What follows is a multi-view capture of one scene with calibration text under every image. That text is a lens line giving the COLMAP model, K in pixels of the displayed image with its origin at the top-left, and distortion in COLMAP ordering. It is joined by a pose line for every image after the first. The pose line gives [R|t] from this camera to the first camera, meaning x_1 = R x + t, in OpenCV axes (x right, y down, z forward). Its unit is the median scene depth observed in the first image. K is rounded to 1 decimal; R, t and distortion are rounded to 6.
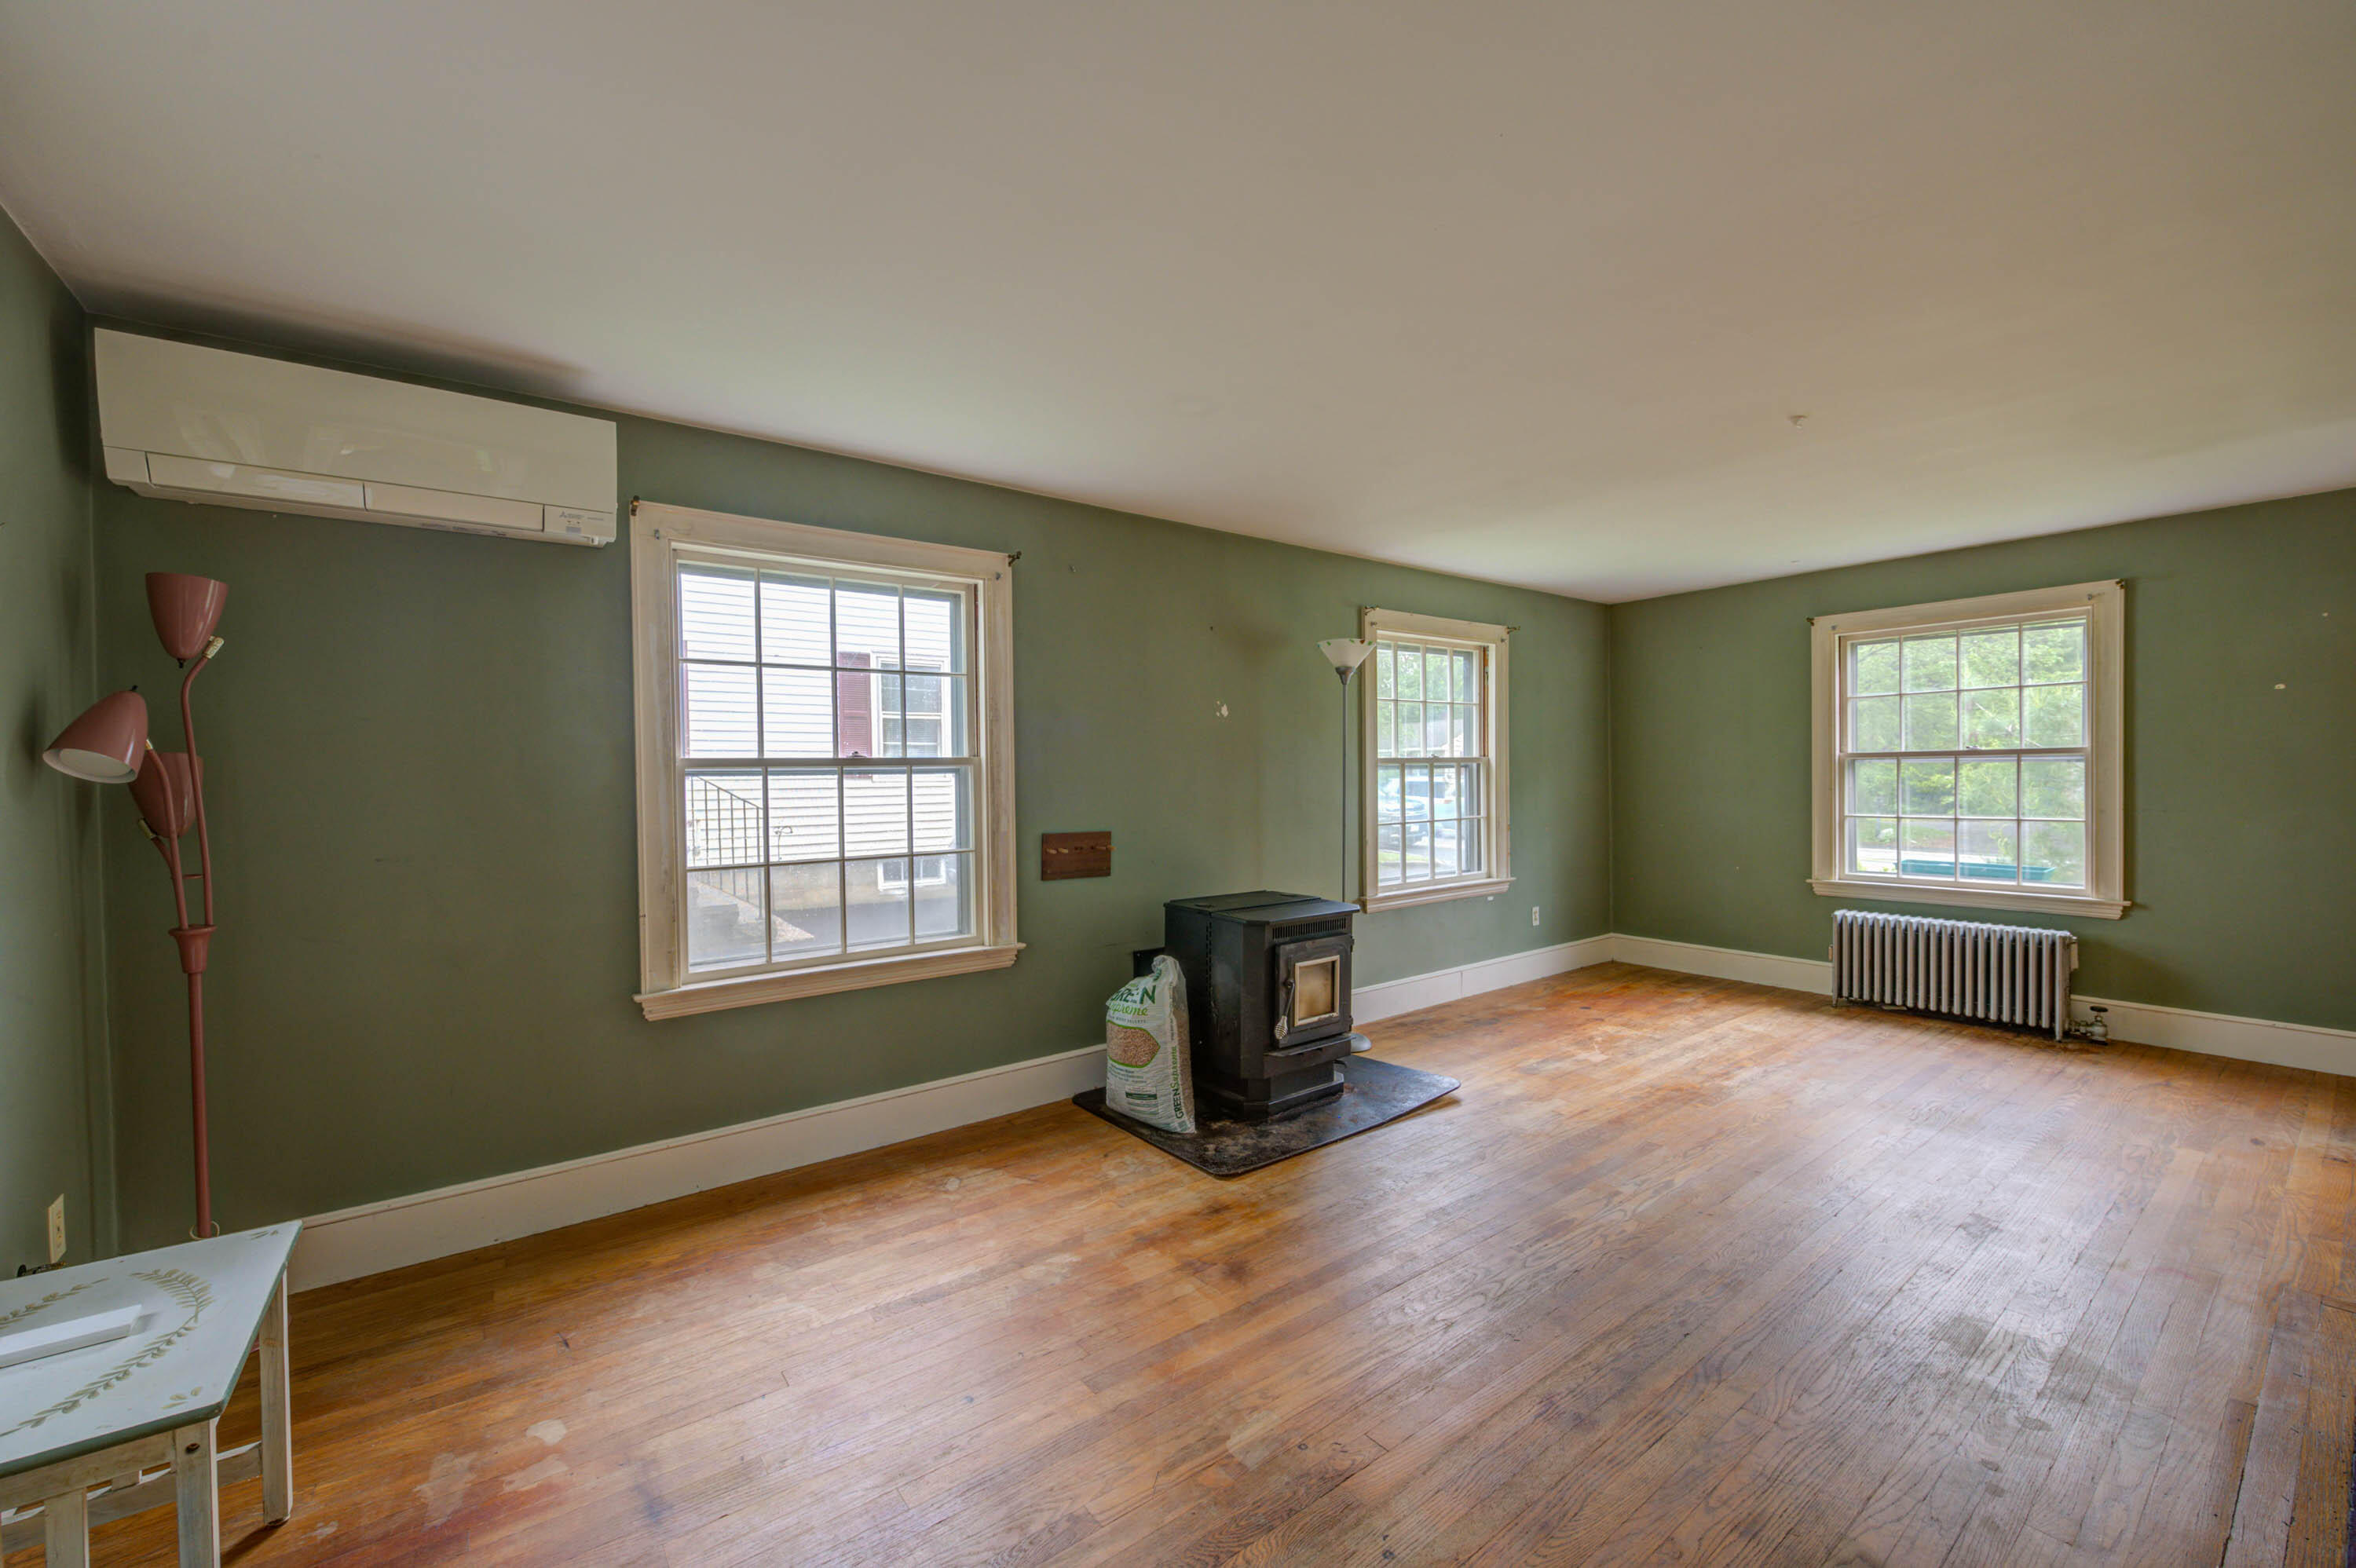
lens RADIAL K [[928.9, 0, 1176.5], [0, 928.9, 787.6], [0, 0, 1]] dist [0.000342, -0.003371]
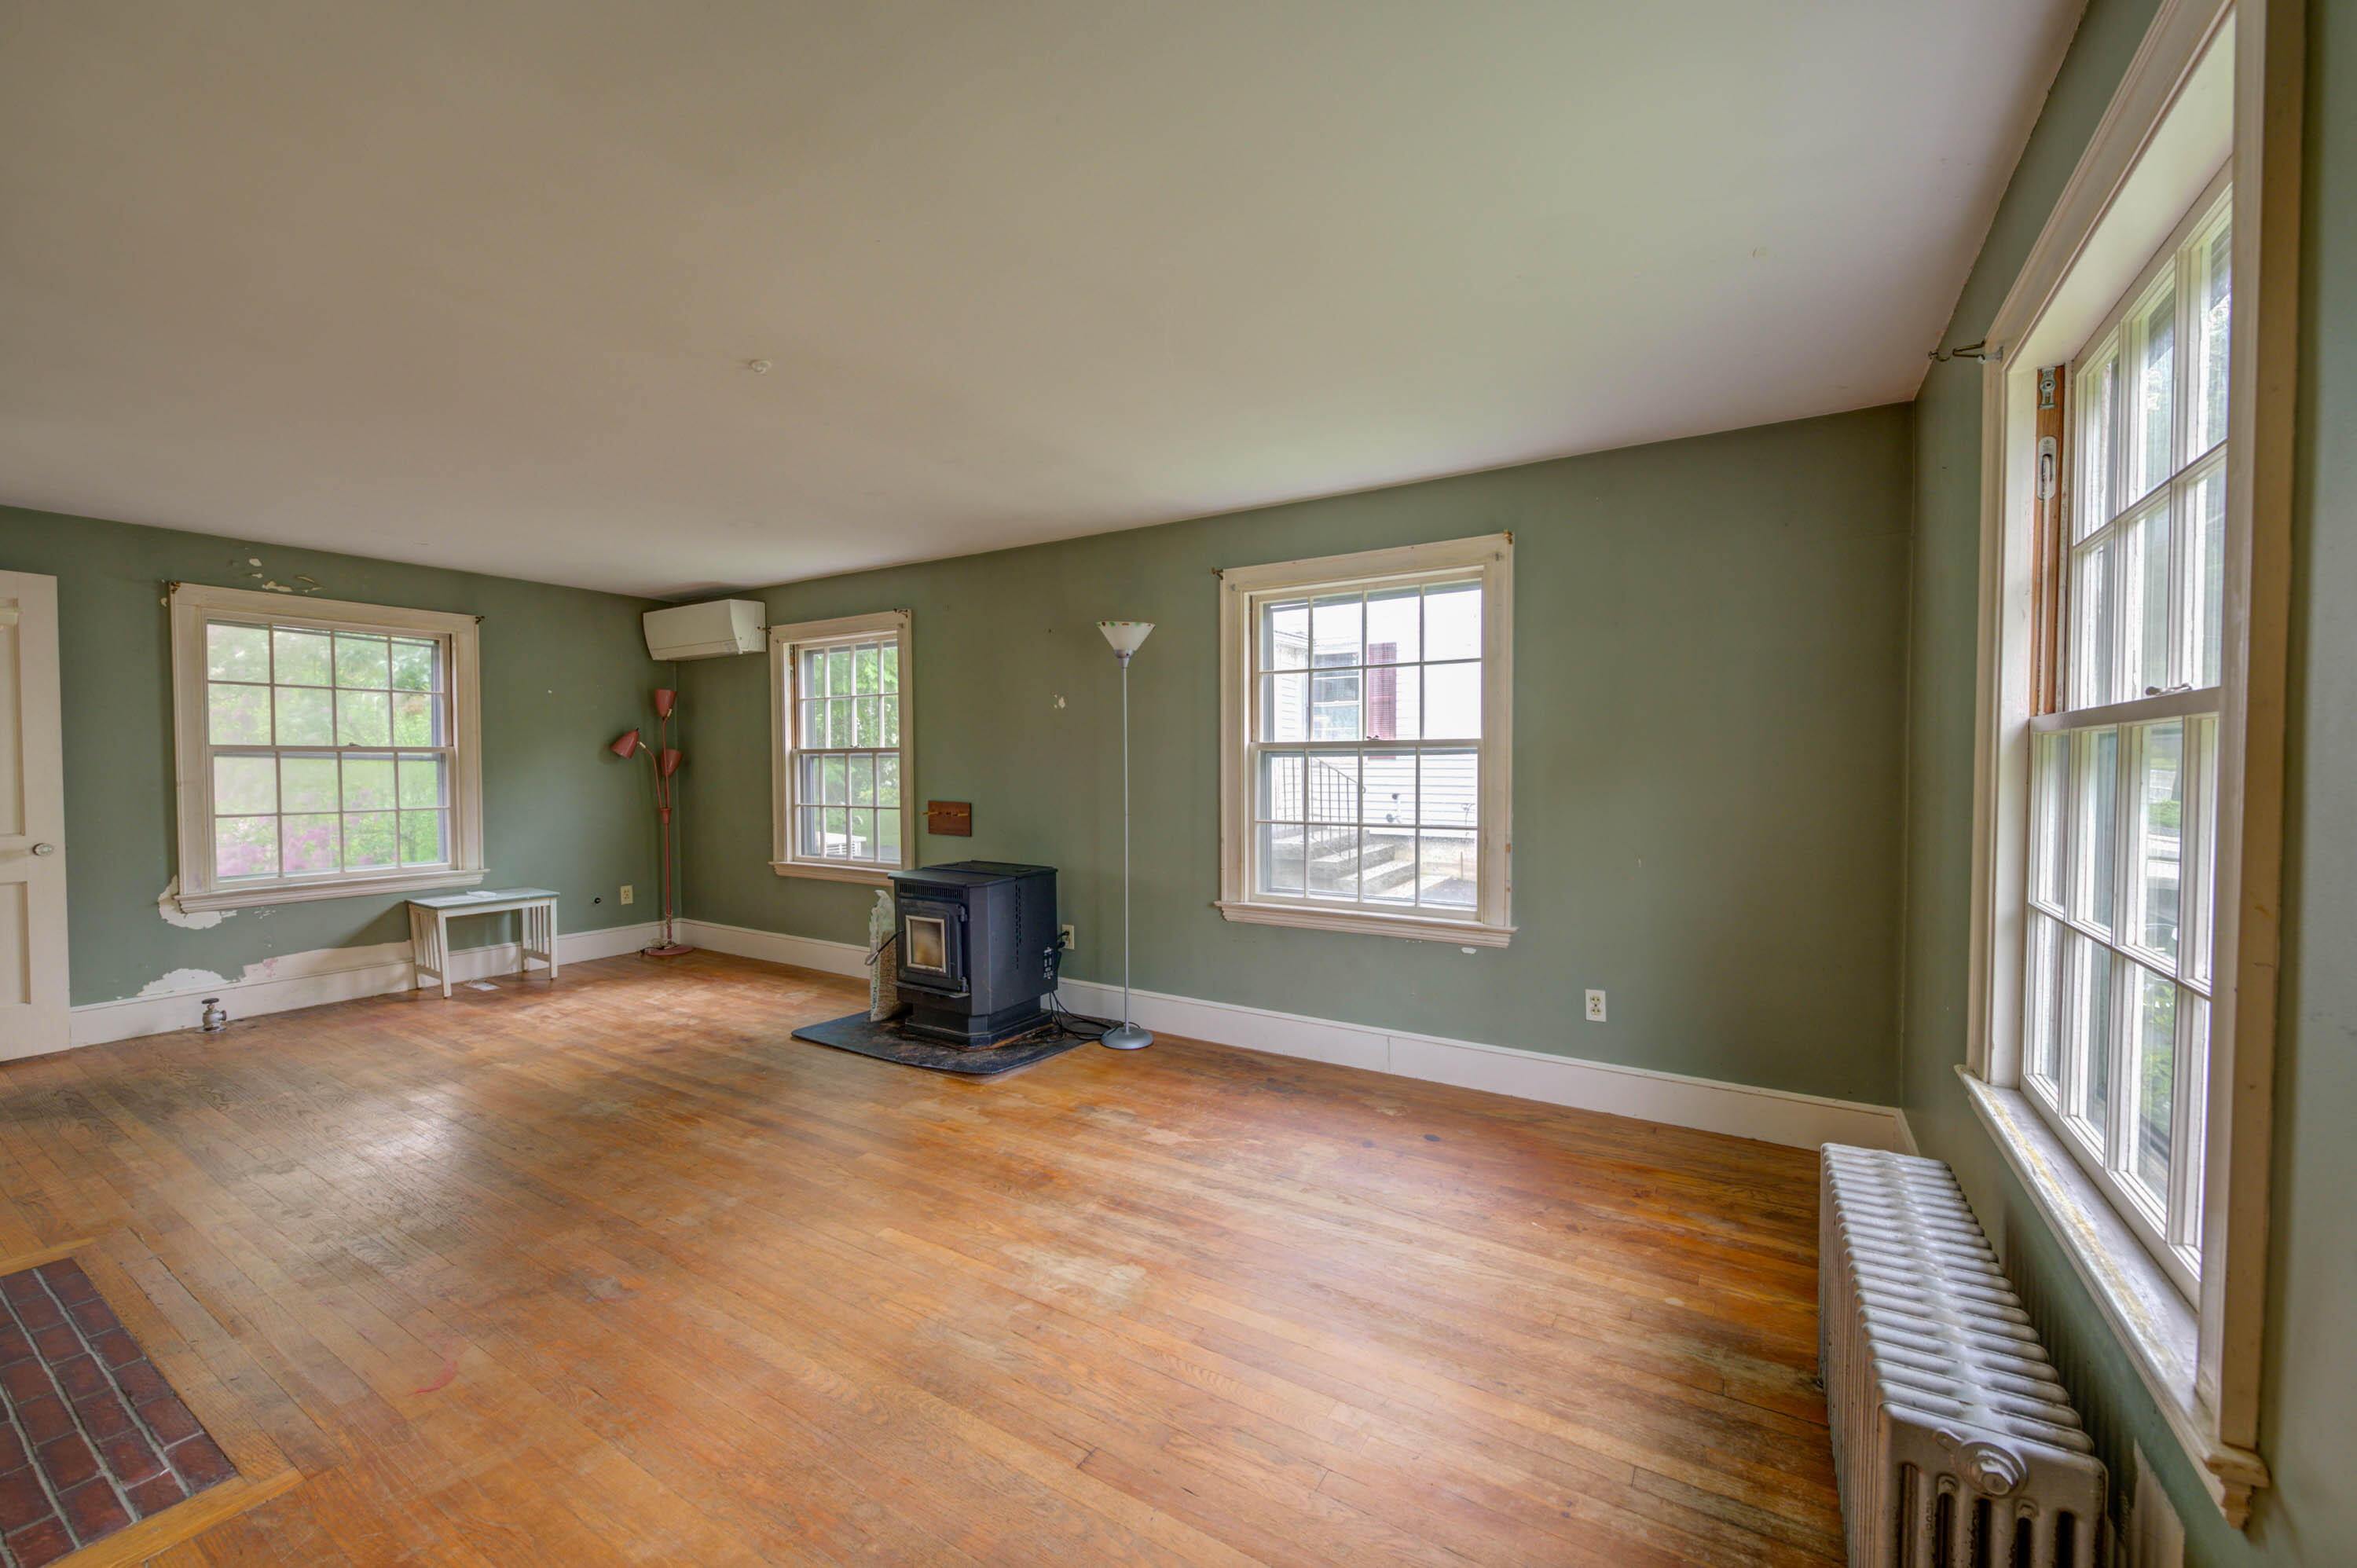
lens RADIAL K [[929.3, 0, 1177.0], [0, 929.3, 787.6], [0, 0, 1]] dist [0.000342, -0.003371]
pose [[0.359786, 0.038955, -0.932221, 1.279091], [-0.016496, 0.999237, 0.035389, -0.026308], [0.932889, 0.002645, 0.360155, 0.816905]]
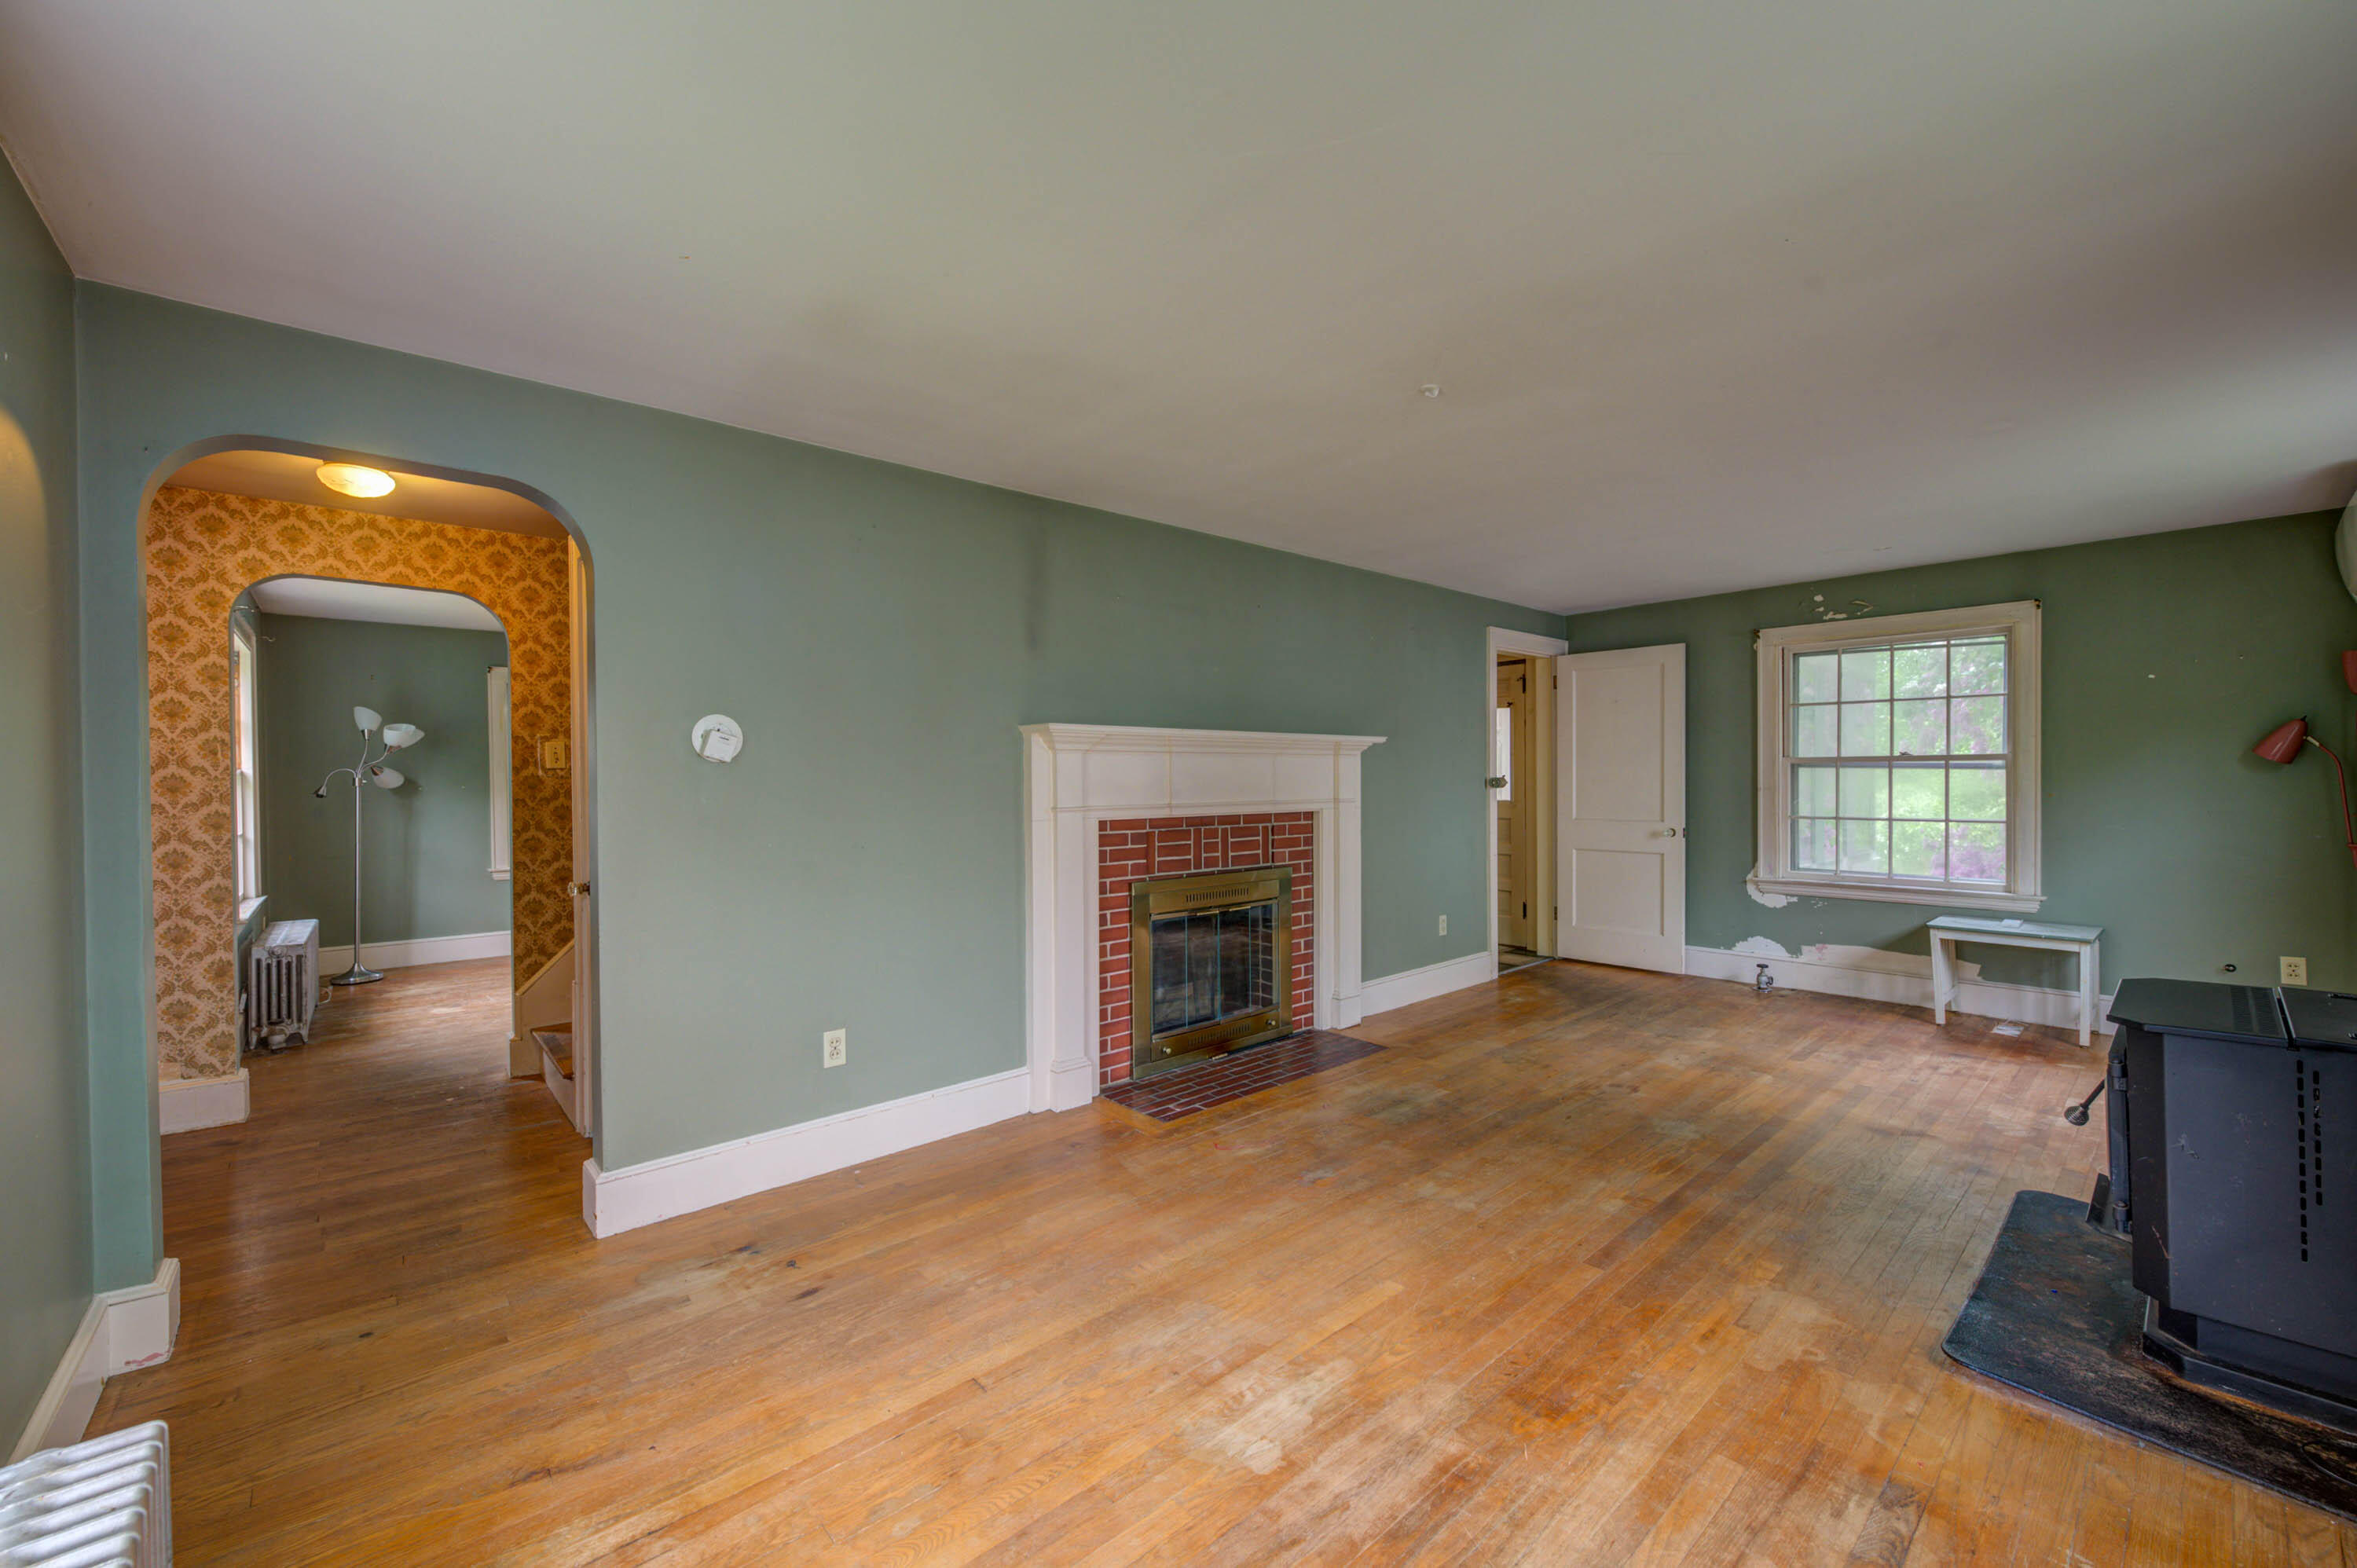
lens RADIAL K [[929.3, 0, 1177.0], [0, 929.3, 787.6], [0, 0, 1]] dist [0.000342, -0.003371]
pose [[-0.996581, 0.022283, -0.079558, 0.773053], [0.020204, 0.999436, 0.026832, -0.030073], [0.080111, 0.025132, -0.996469, 1.465574]]
